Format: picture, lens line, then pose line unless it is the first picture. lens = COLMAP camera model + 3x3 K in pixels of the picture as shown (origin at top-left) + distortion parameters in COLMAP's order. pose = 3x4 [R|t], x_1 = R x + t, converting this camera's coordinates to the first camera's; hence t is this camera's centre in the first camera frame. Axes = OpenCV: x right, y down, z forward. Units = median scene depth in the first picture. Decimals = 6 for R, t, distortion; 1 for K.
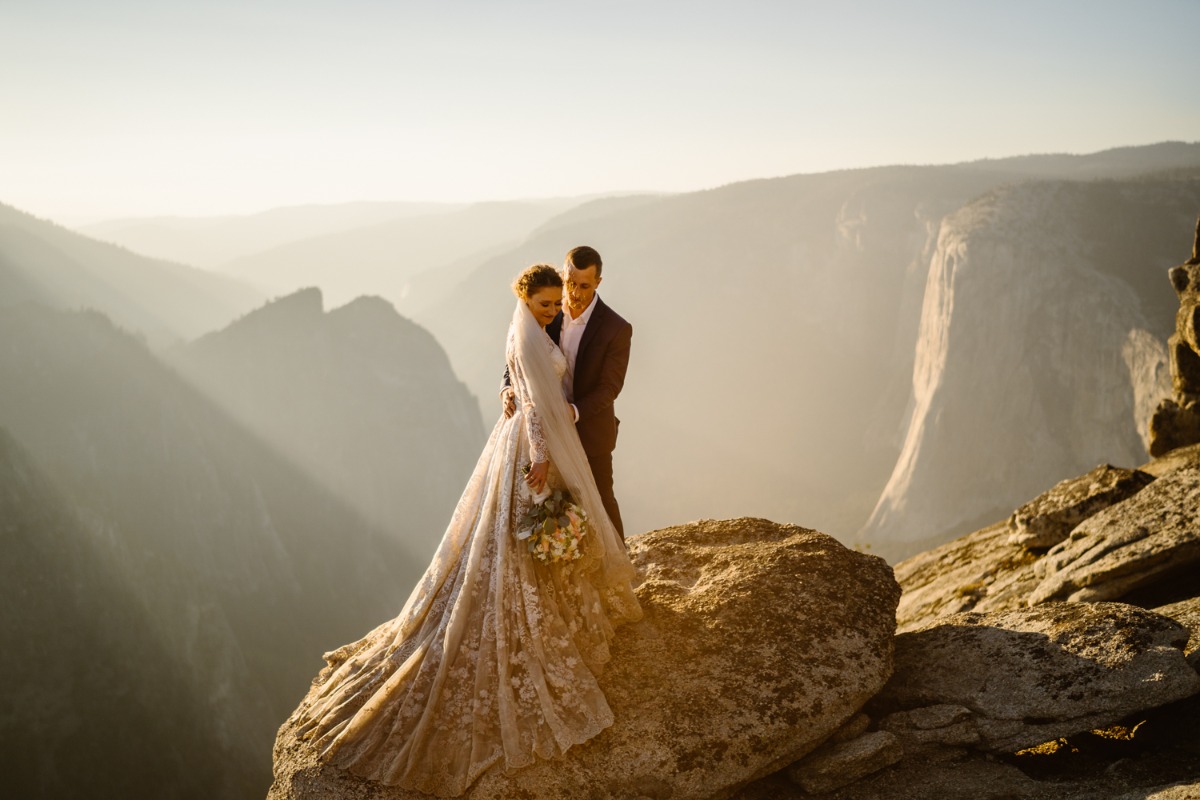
lens RADIAL K [[1170.1, 0, 600.0], [0, 1170.1, 400.0], [0, 0, 1]] dist [-0.125693, 0.152650]
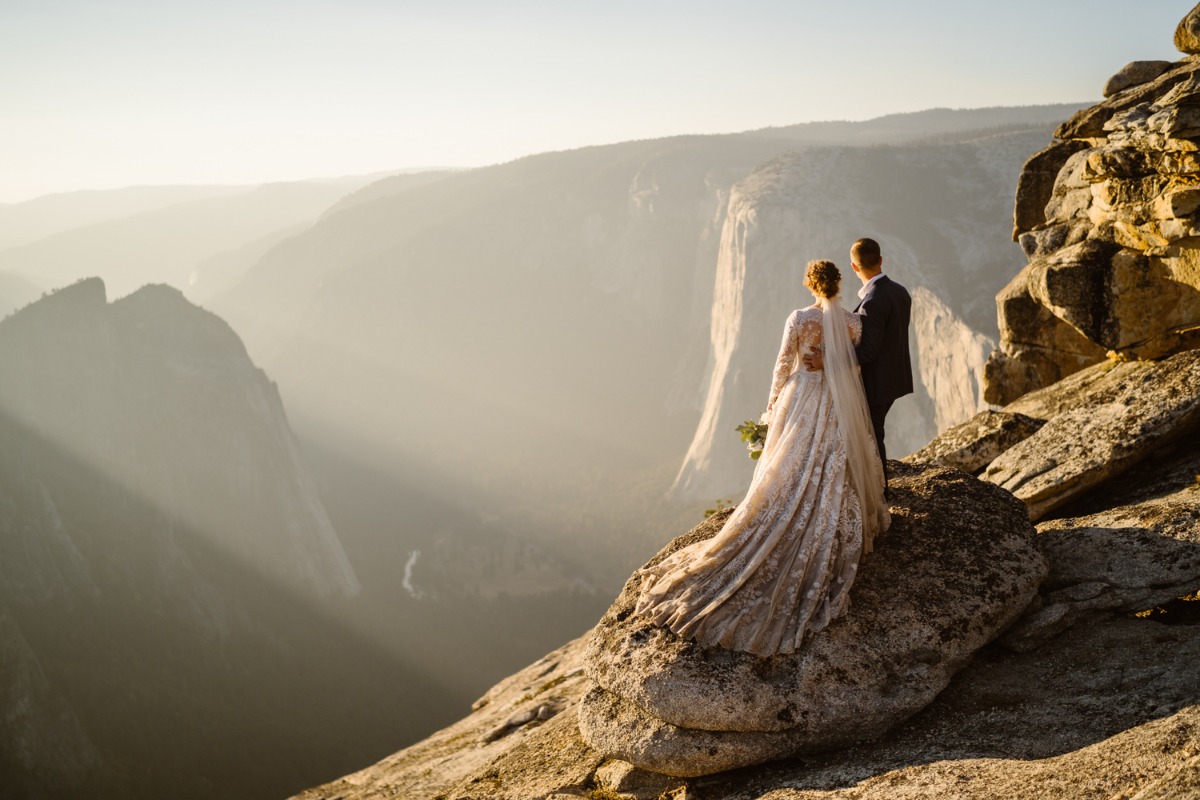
lens RADIAL K [[1170.1, 0, 600.0], [0, 1170.1, 400.0], [0, 0, 1]] dist [-0.125693, 0.152650]
pose [[0.982878, -0.055785, 0.175611, -0.143707], [0.051835, 0.998291, 0.027000, -0.004495], [-0.176817, -0.017435, 0.984089, -0.064857]]
